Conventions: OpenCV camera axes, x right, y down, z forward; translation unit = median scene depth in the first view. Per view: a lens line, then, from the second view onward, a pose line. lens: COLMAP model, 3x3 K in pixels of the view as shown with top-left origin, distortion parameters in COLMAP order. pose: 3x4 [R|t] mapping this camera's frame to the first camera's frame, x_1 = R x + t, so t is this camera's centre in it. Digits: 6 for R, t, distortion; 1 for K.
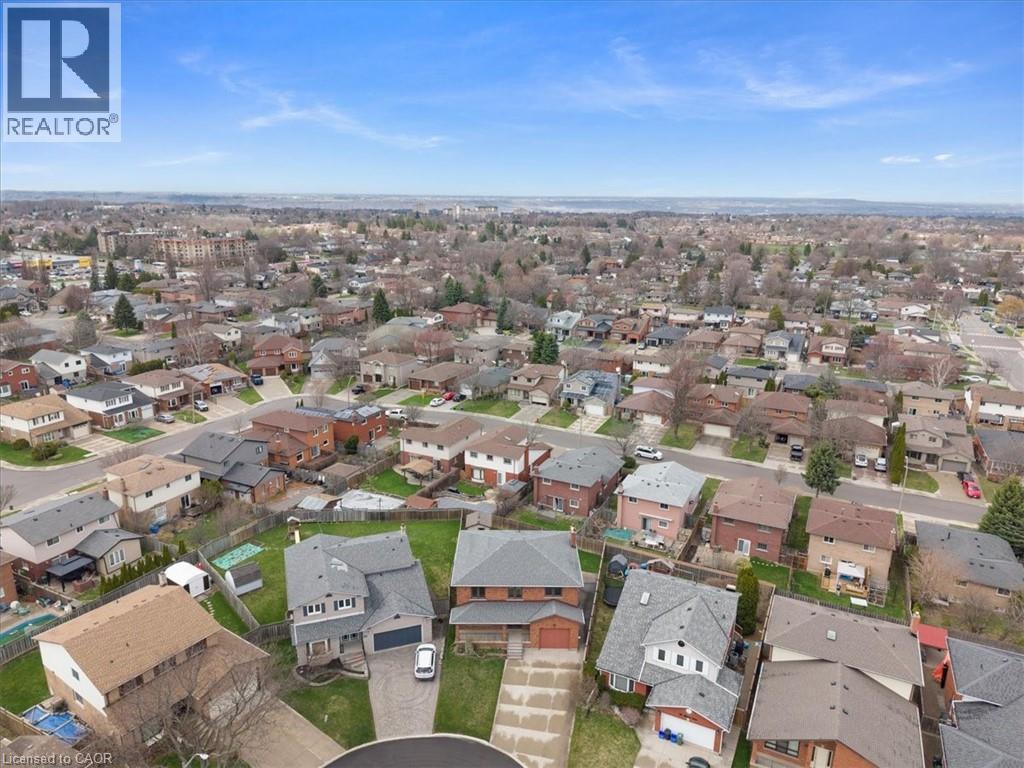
lens RADIAL K [[673.7, 0, 512.0], [0, 673.7, 384.0], [0, 0, 1]] dist [-0.000236, -0.000597]
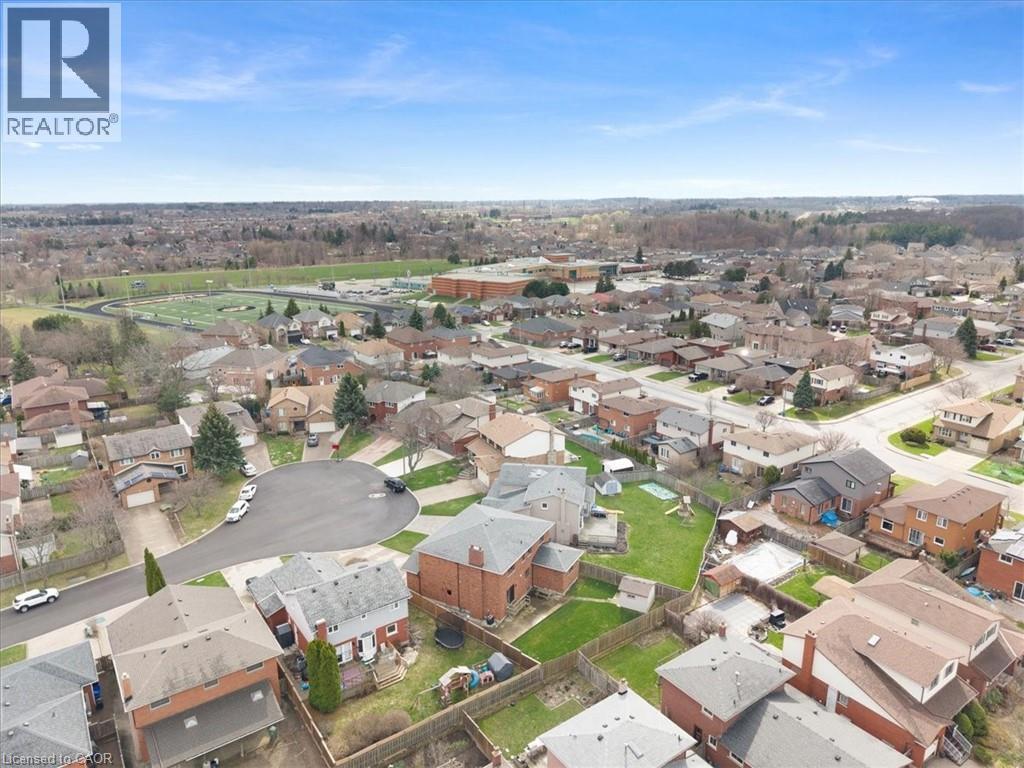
lens RADIAL K [[673.7, 0, 512.0], [0, 673.7, 384.0], [0, 0, 1]] dist [-0.000236, -0.000597]
pose [[-0.479975, 0.215426, -0.850421, 0.708060], [-0.229206, 0.904917, 0.358594, -0.295455], [0.846811, 0.367037, -0.384960, 1.144120]]
